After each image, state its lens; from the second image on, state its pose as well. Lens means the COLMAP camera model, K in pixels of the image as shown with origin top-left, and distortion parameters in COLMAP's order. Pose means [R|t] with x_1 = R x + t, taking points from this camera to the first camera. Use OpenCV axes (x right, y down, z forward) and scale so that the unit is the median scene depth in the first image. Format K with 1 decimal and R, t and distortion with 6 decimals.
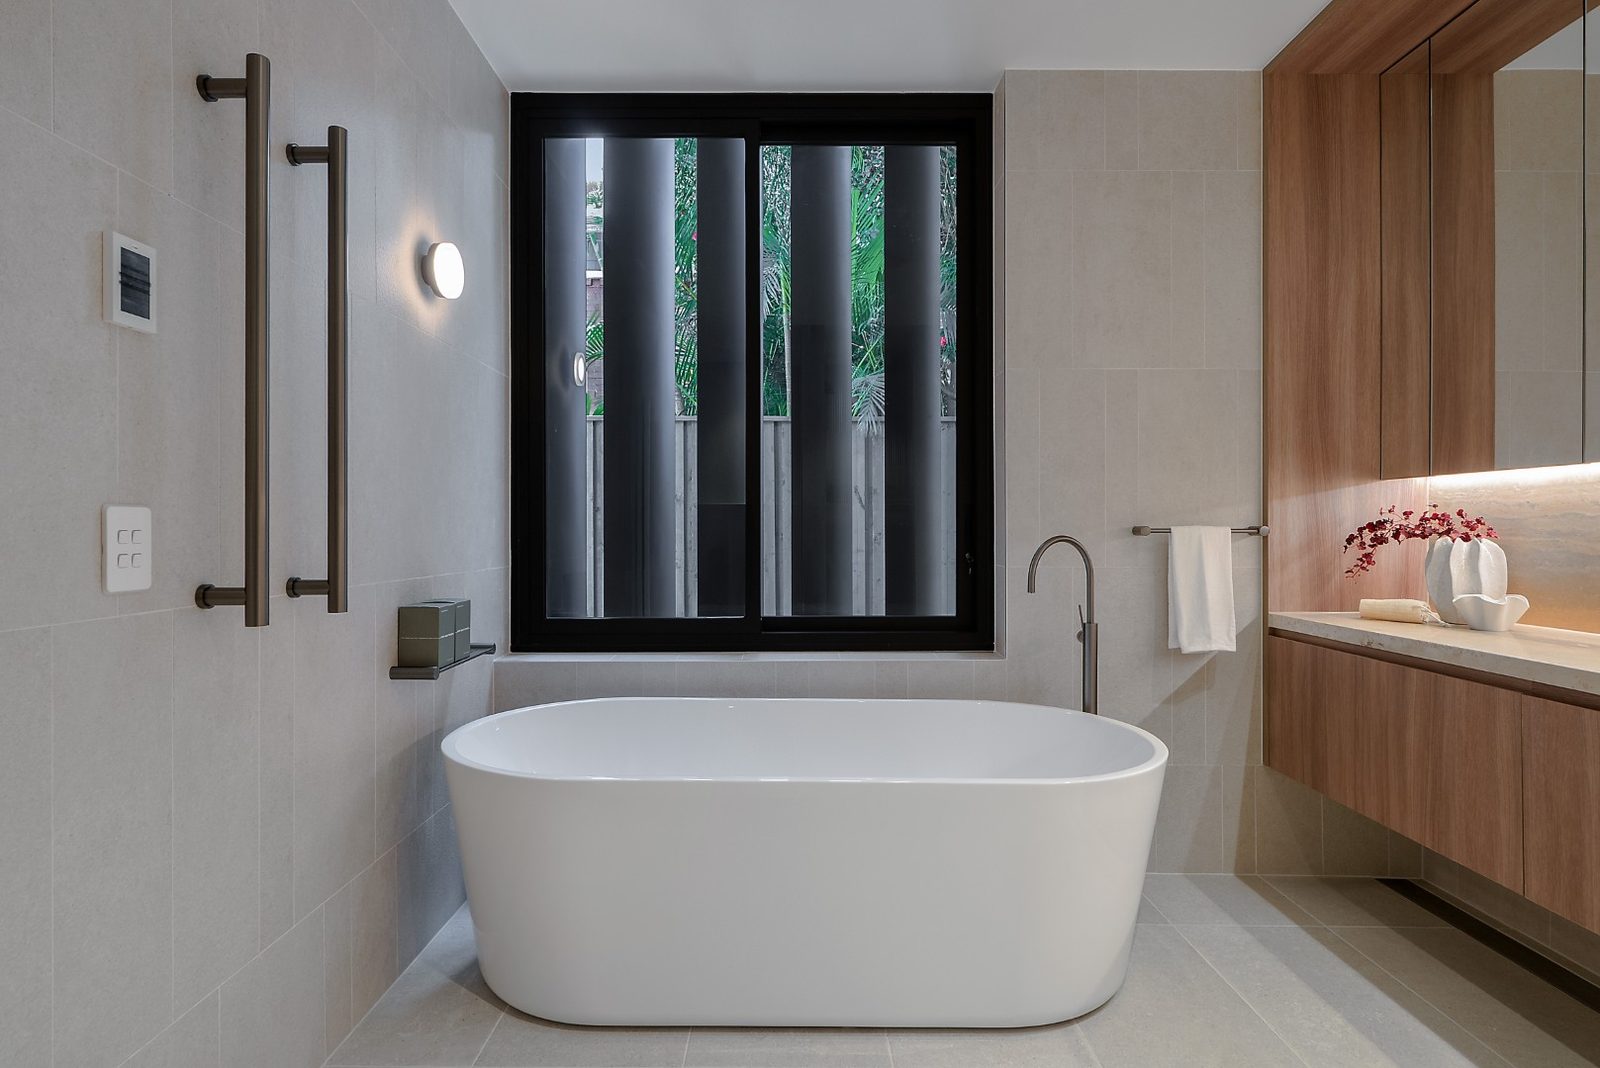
lens RADIAL K [[860.9, 0, 800.0], [0, 860.9, 534.0], [0, 0, 1]] dist [0.002464, 0.000733]
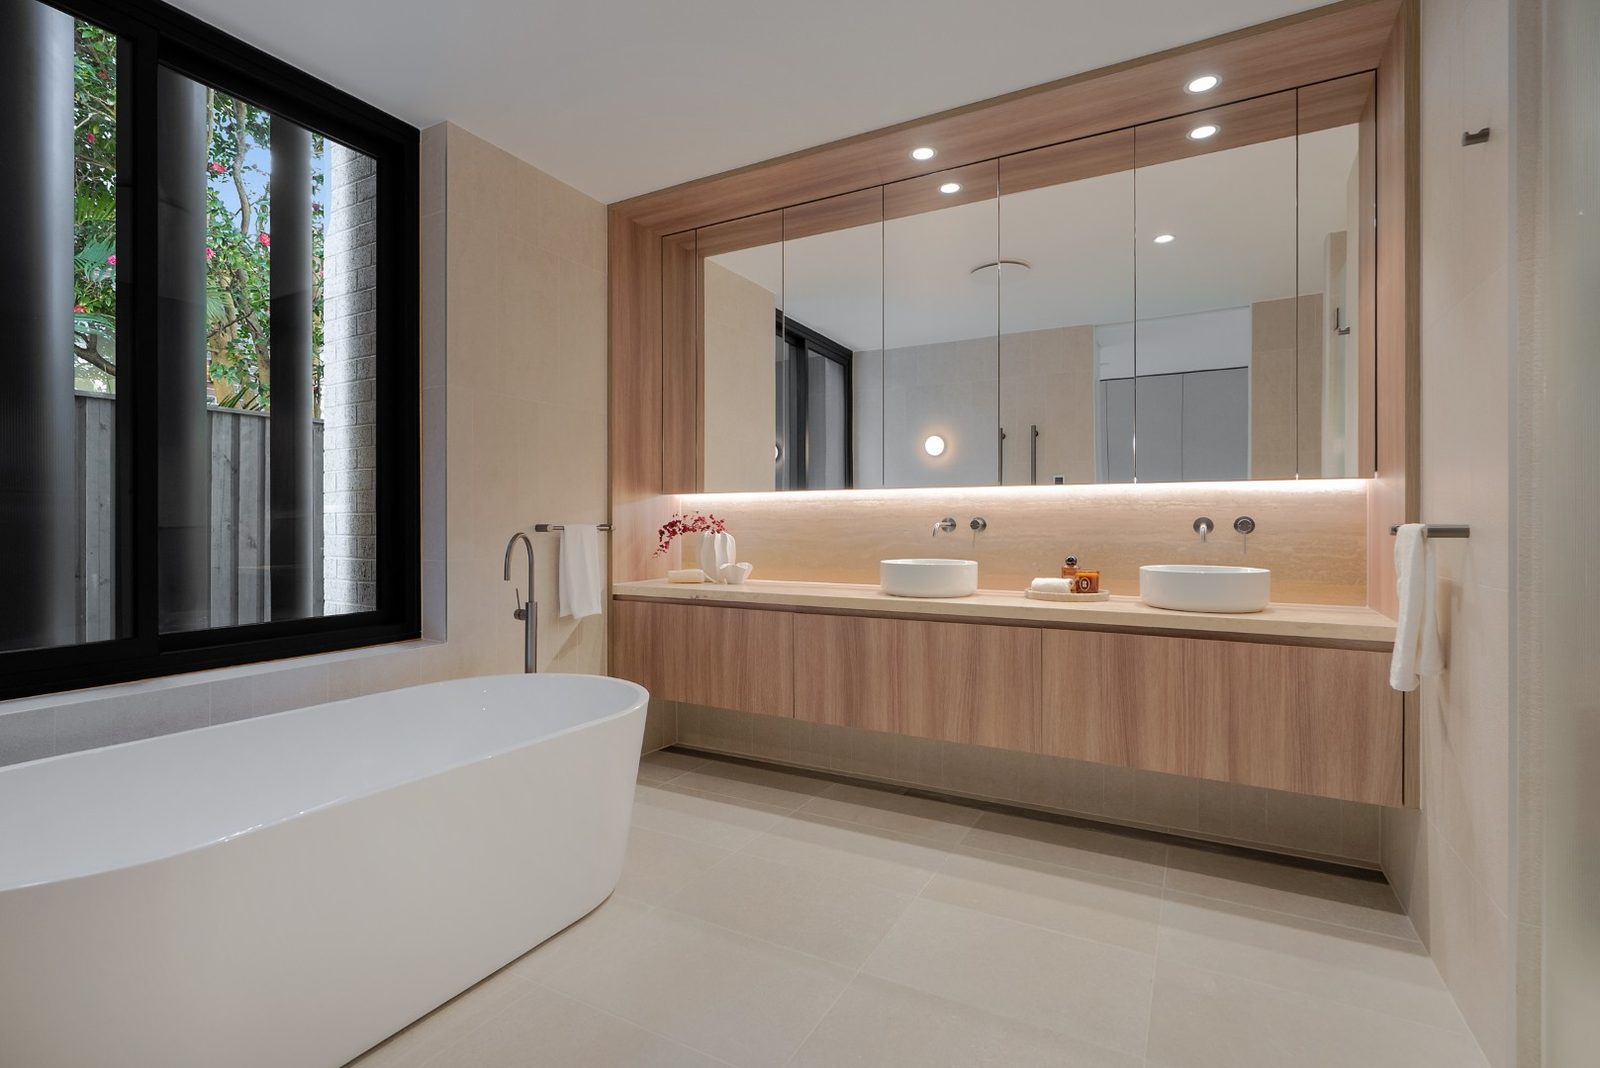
lens RADIAL K [[747.3, 0, 800.0], [0, 747.3, 534.0], [0, 0, 1]] dist [-0.000774, -0.000216]
pose [[0.488039, -0.012736, 0.872729, -0.397977], [0.007838, 0.999917, 0.010210, -0.003579], [-0.872787, 0.001857, 0.488098, 0.121167]]
